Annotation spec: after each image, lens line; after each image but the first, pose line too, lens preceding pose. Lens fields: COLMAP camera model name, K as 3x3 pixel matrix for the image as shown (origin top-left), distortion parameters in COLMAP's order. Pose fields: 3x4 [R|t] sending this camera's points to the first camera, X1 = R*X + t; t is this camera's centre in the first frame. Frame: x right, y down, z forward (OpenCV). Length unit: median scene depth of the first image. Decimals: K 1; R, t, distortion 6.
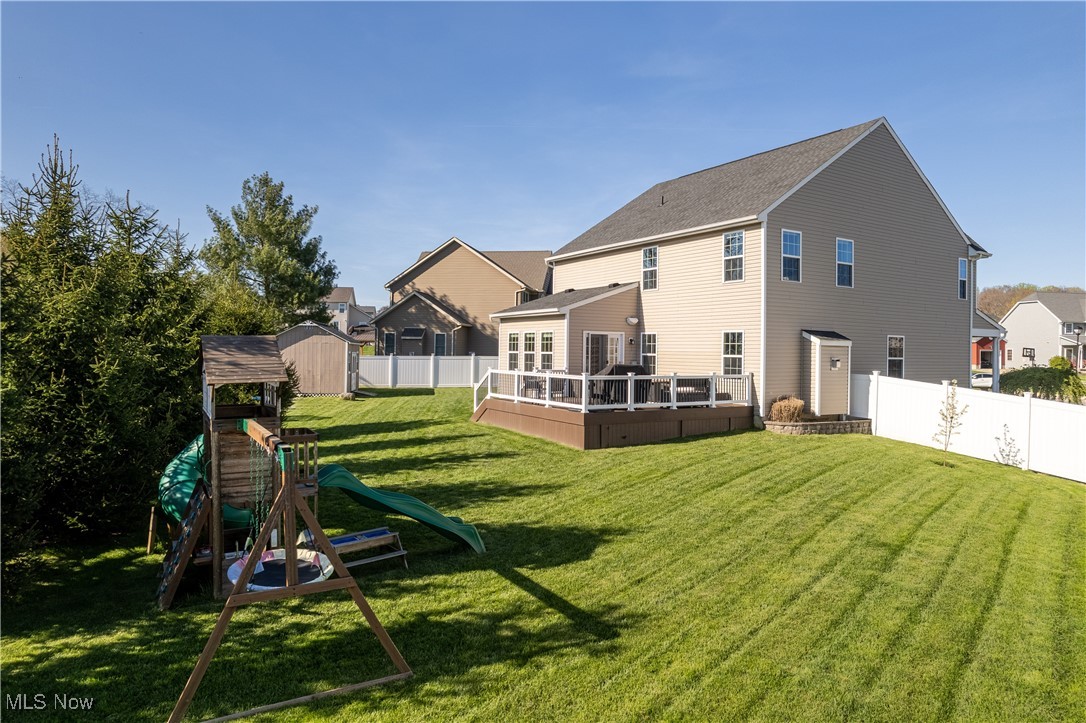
lens RADIAL K [[706.2, 0, 543.9], [0, 706.2, 357.1], [0, 0, 1]] dist [0.001526, 0.000118]
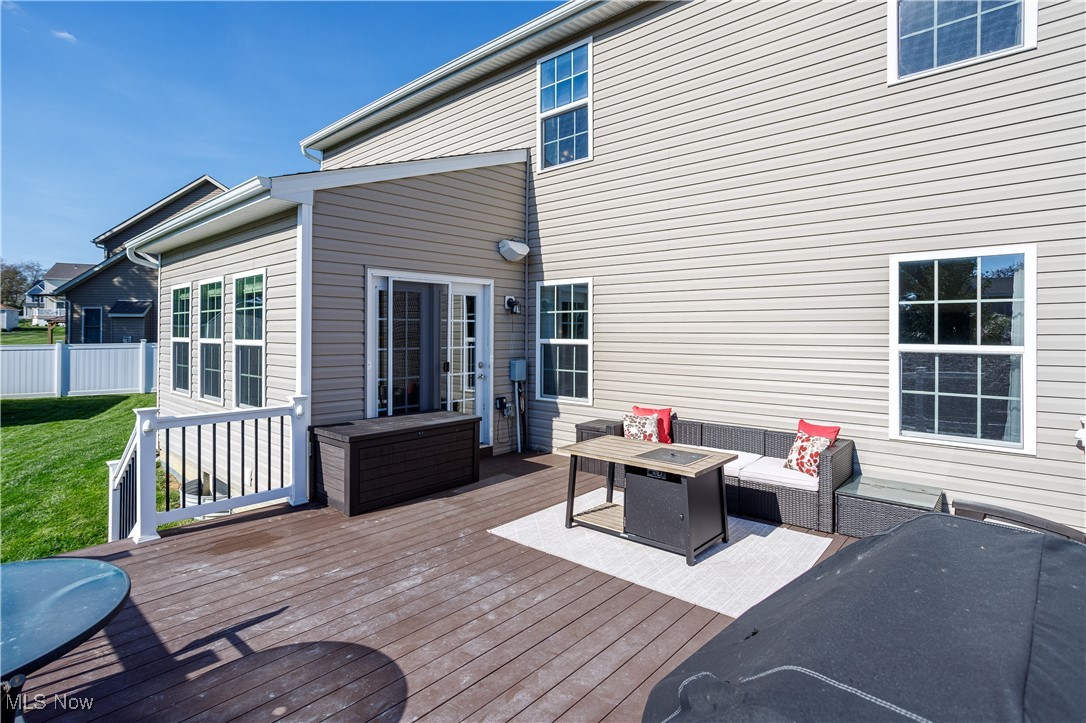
lens RADIAL K [[527.4, 0, 578.4], [0, 527.4, 321.9], [0, 0, 1]] dist [-0.002341, -0.000160]
pose [[0.926250, -0.006272, 0.376859, 0.053423], [0.015431, 0.999654, -0.021289, -0.007893], [-0.376595, 0.025534, 0.926026, 0.741279]]
